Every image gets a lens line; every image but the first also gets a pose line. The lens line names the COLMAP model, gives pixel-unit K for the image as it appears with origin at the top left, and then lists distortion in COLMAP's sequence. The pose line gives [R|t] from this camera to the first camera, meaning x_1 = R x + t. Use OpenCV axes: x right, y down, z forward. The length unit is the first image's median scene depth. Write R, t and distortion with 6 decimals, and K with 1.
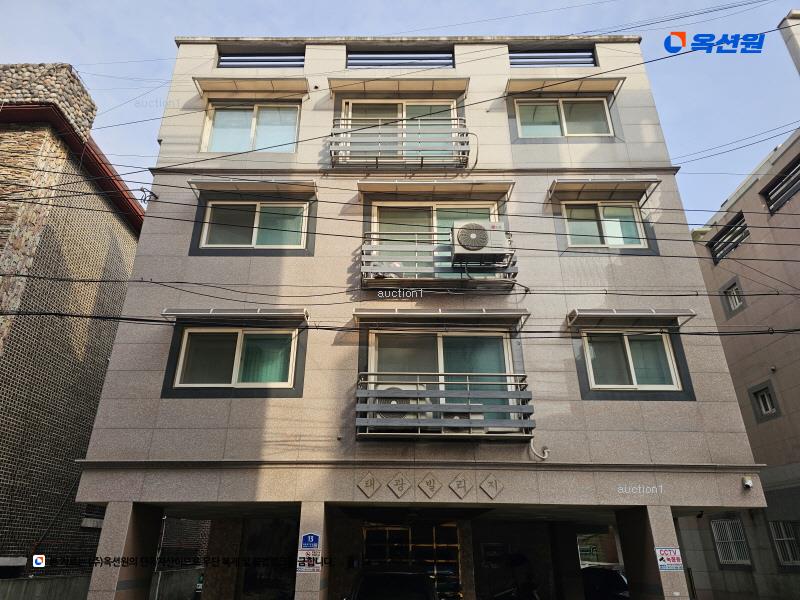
lens RADIAL K [[512.9, 0, 388.2], [0, 512.9, 305.0], [0, 0, 1]] dist [0.073578, -0.061229]
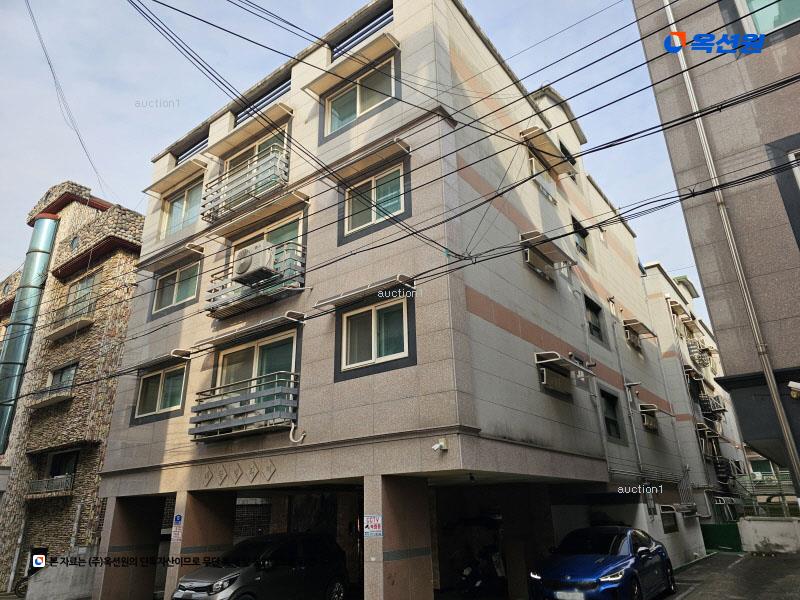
lens RADIAL K [[512.9, 0, 388.2], [0, 512.9, 305.0], [0, 0, 1]] dist [0.073578, -0.061229]
pose [[0.805866, -0.244000, -0.539485, 1.093360], [0.279559, 0.959985, -0.016589, 0.077240], [0.521946, -0.137449, 0.841831, 0.181962]]
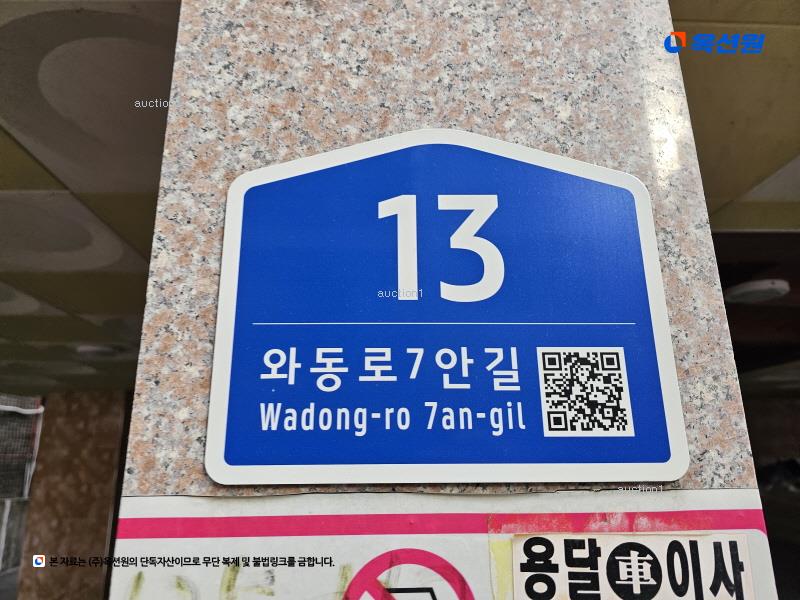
lens RADIAL K [[512.9, 0, 388.2], [0, 512.9, 305.0], [0, 0, 1]] dist [0.073578, -0.061229]
pose [[0.998767, 0.001677, 0.049619, -0.142303], [-0.009413, 0.987698, 0.156088, 0.410519], [-0.048746, -0.156363, 0.986496, 0.880365]]
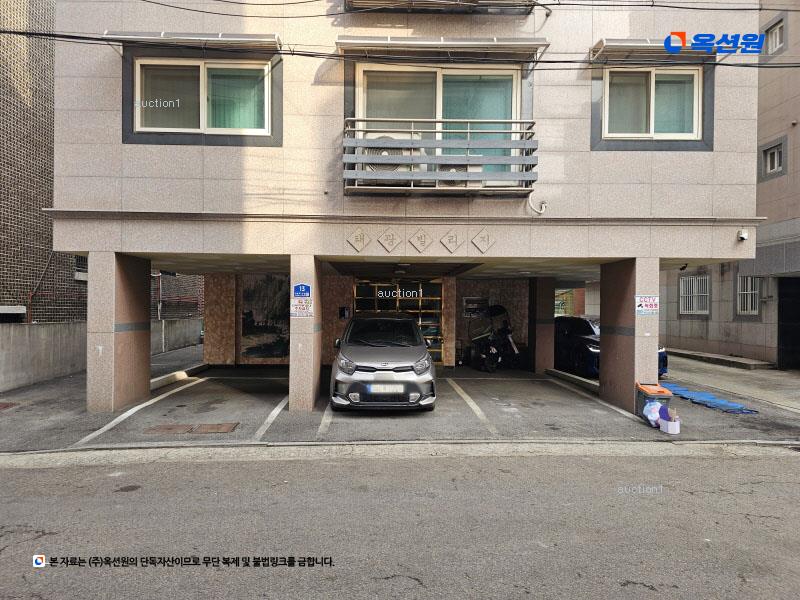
lens RADIAL K [[512.9, 0, 388.2], [0, 512.9, 305.0], [0, 0, 1]] dist [0.073578, -0.061229]
pose [[0.999627, 0.001681, 0.027260, -0.007337], [-0.012984, 0.907344, 0.420188, 0.049393], [-0.024028, -0.420385, 0.907027, 0.063810]]
